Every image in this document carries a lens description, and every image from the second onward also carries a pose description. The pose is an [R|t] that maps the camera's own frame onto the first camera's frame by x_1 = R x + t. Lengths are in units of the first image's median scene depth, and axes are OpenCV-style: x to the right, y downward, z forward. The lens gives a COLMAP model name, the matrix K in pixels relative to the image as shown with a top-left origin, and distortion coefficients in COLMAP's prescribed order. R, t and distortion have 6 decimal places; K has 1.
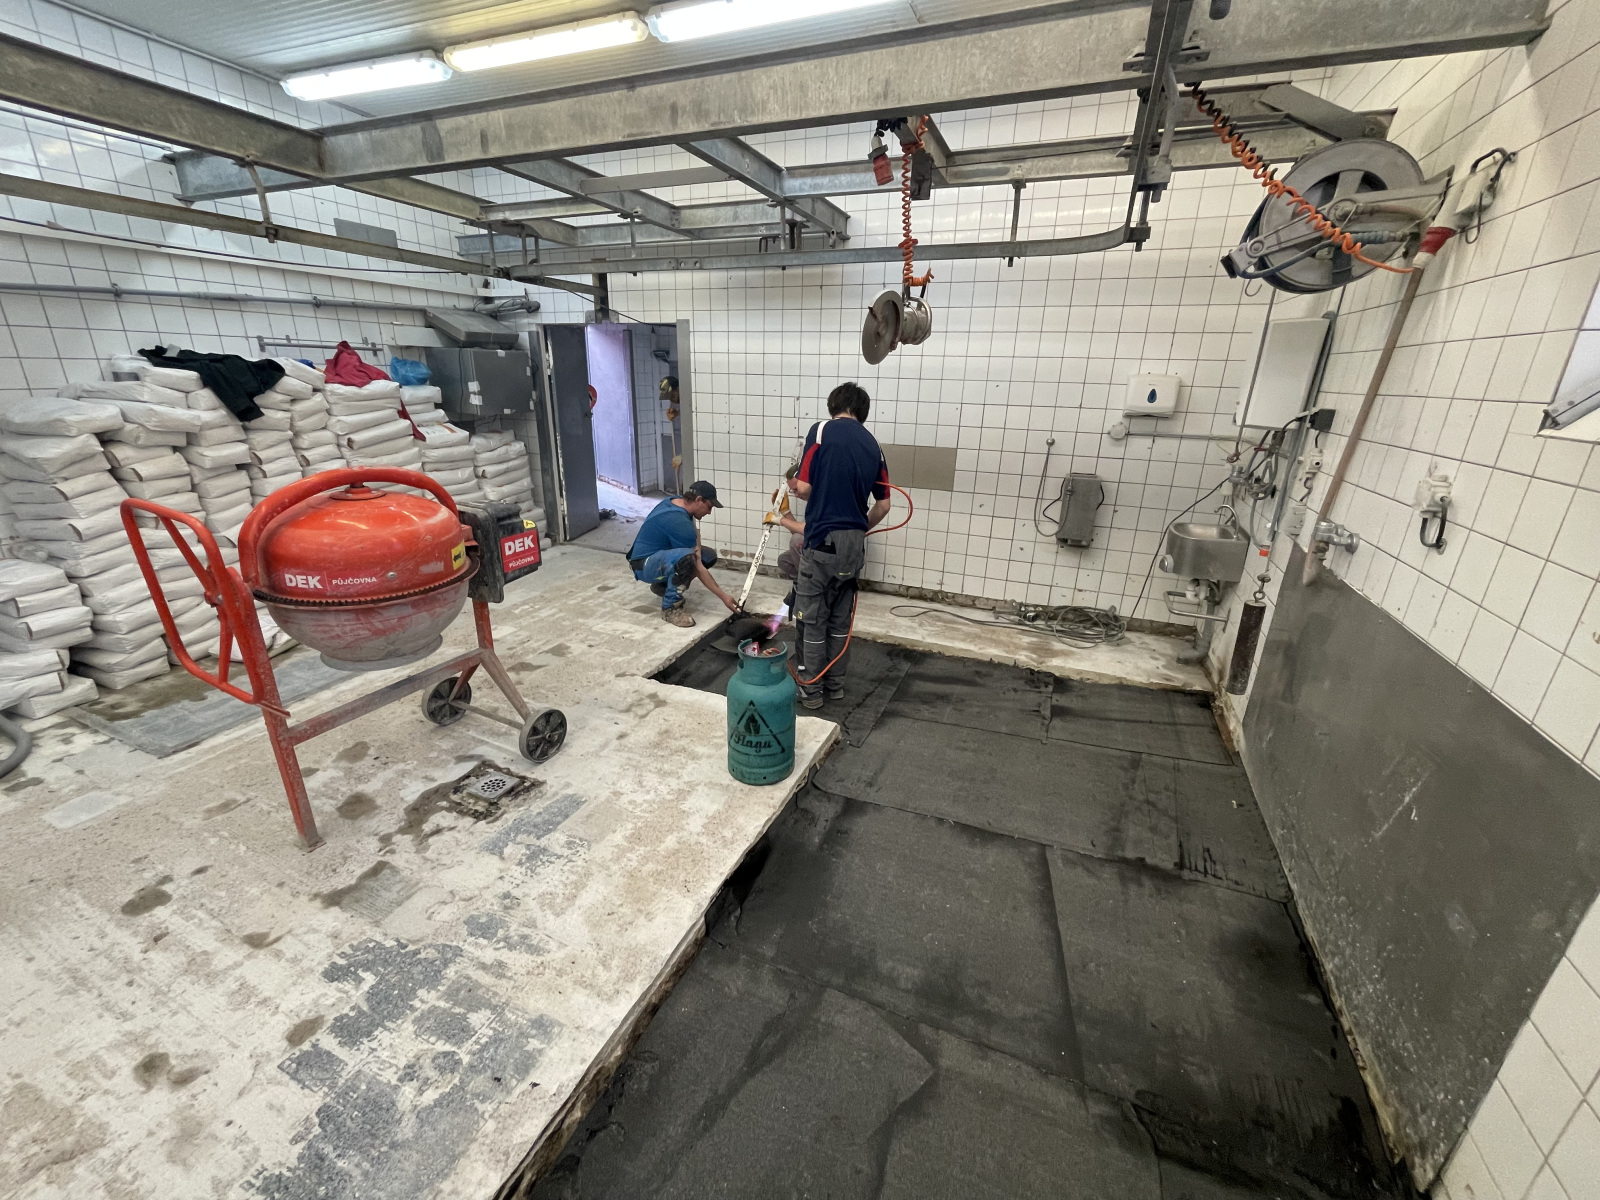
lens RADIAL K [[646.2, 0, 797.7], [0, 646.2, 593.2], [0, 0, 1]] dist [-0.004520, 0.001213]
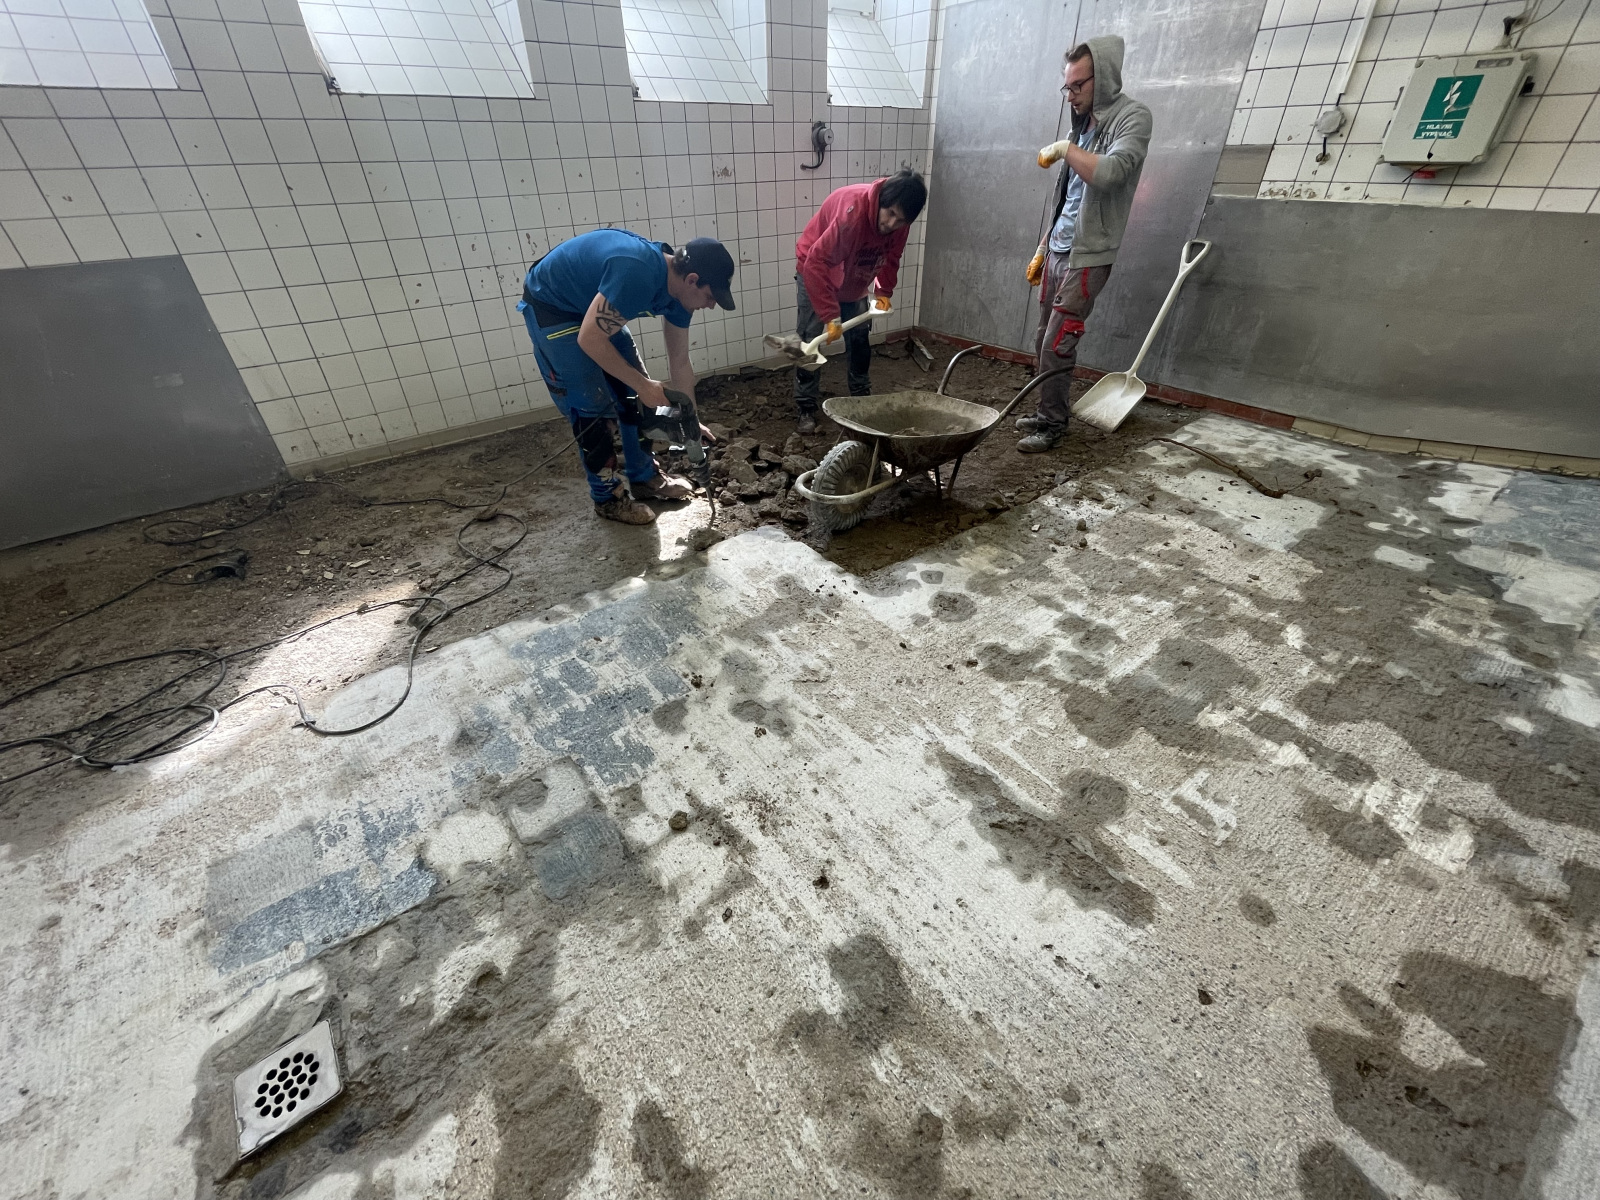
lens RADIAL K [[646.2, 0, 795.2], [0, 646.2, 593.9], [0, 0, 1]] dist [-0.004520, 0.001213]
pose [[-0.876417, -0.279745, 0.391965, -0.653338], [0.152952, 0.610099, 0.777422, -0.136248], [-0.456618, 0.741297, -0.491913, 0.638559]]
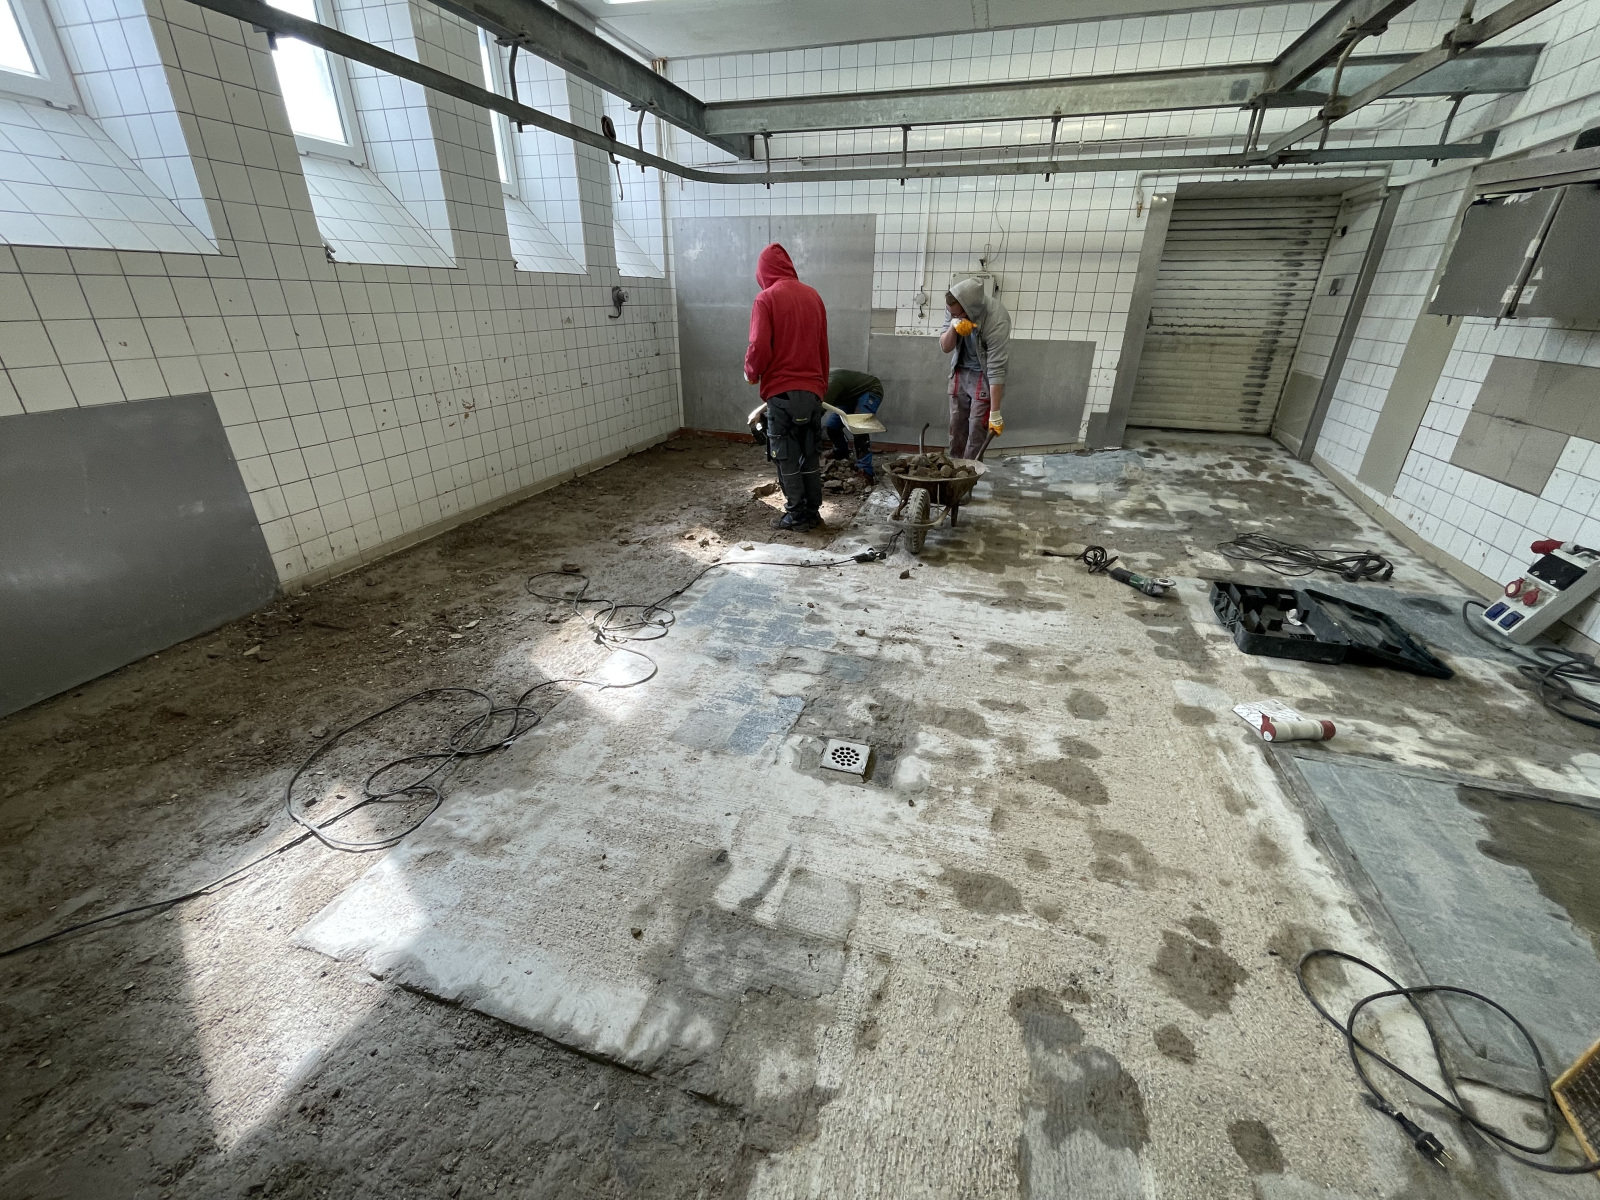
lens RADIAL K [[646.2, 0, 792.3], [0, 646.2, 596.9], [0, 0, 1]] dist [-0.004520, 0.001213]
pose [[-0.994592, 0.015484, -0.102699, -0.250802], [-0.060132, 0.720388, 0.690960, -0.321519], [0.084682, 0.693399, -0.715561, 1.126125]]
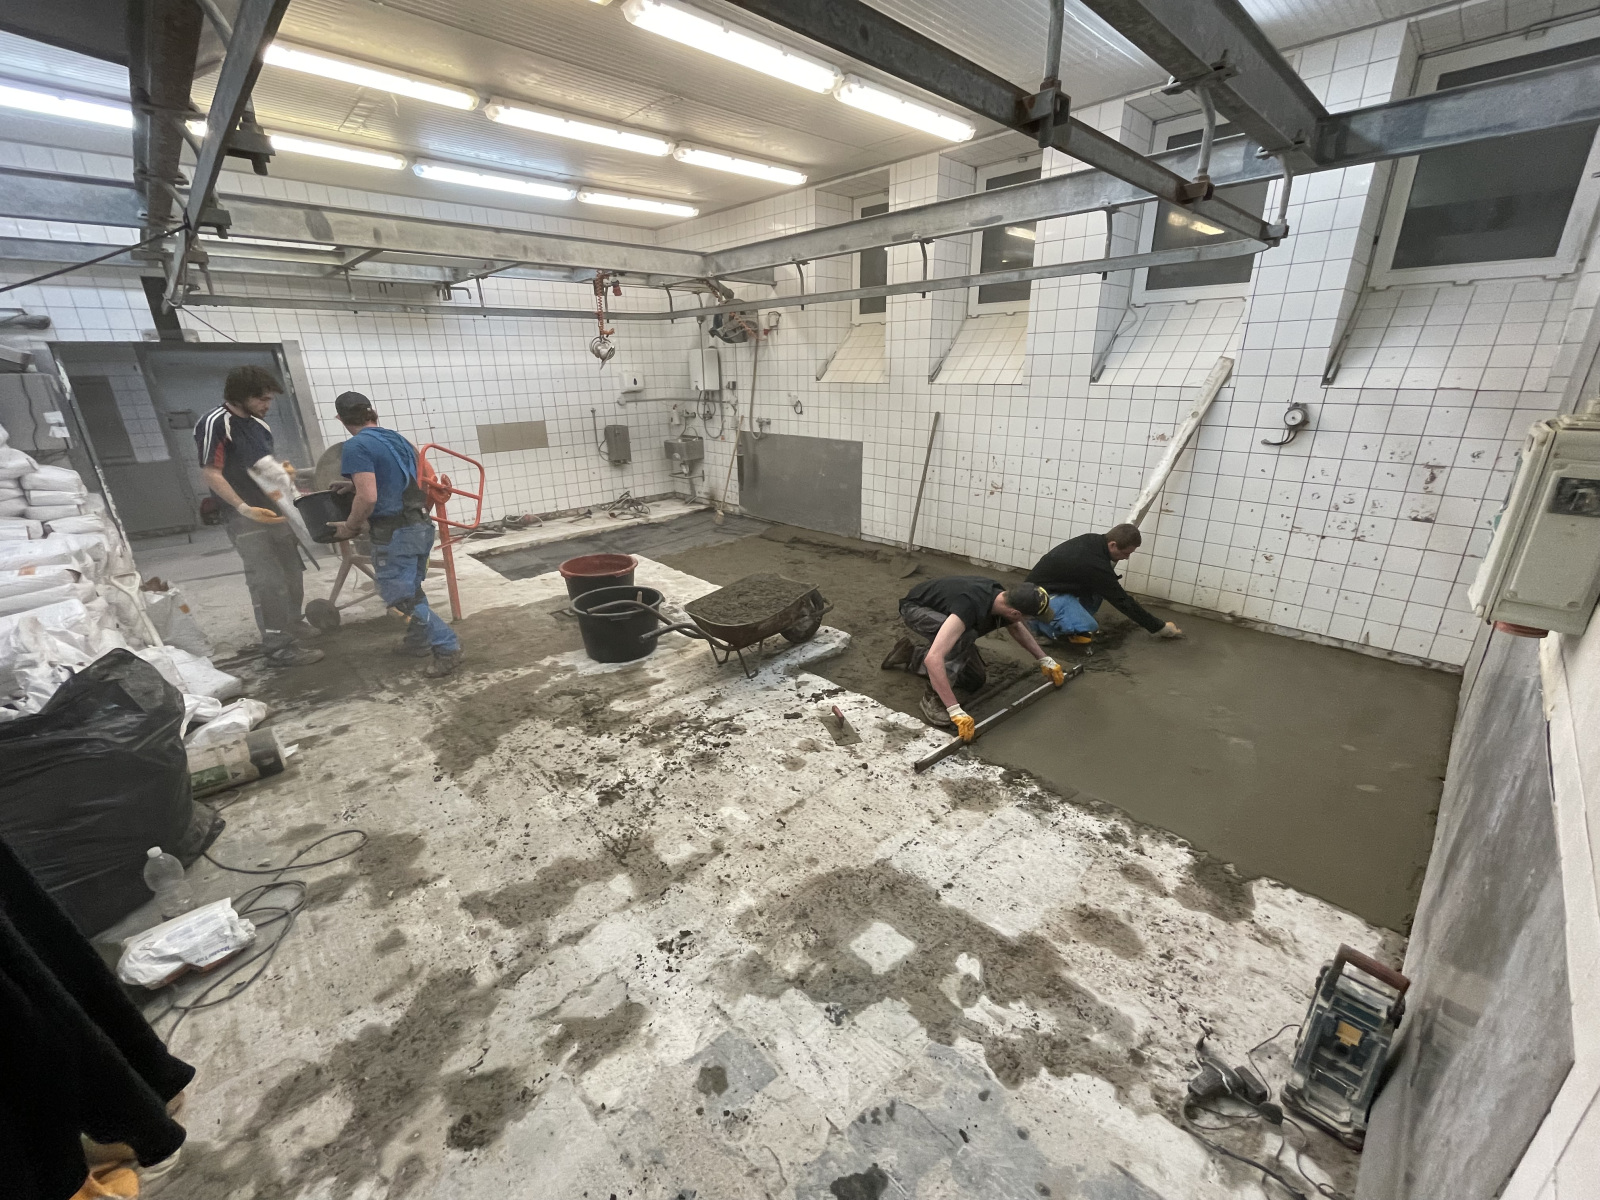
lens RADIAL K [[646.2, 0, 795.8], [0, 646.2, 595.1], [0, 0, 1]] dist [-0.004520, 0.001213]
pose [[0.400095, -0.336743, 0.852366, -1.377229], [0.321554, 0.922504, 0.213517, 0.051152], [-0.858212, 0.188655, 0.477370, -0.324809]]
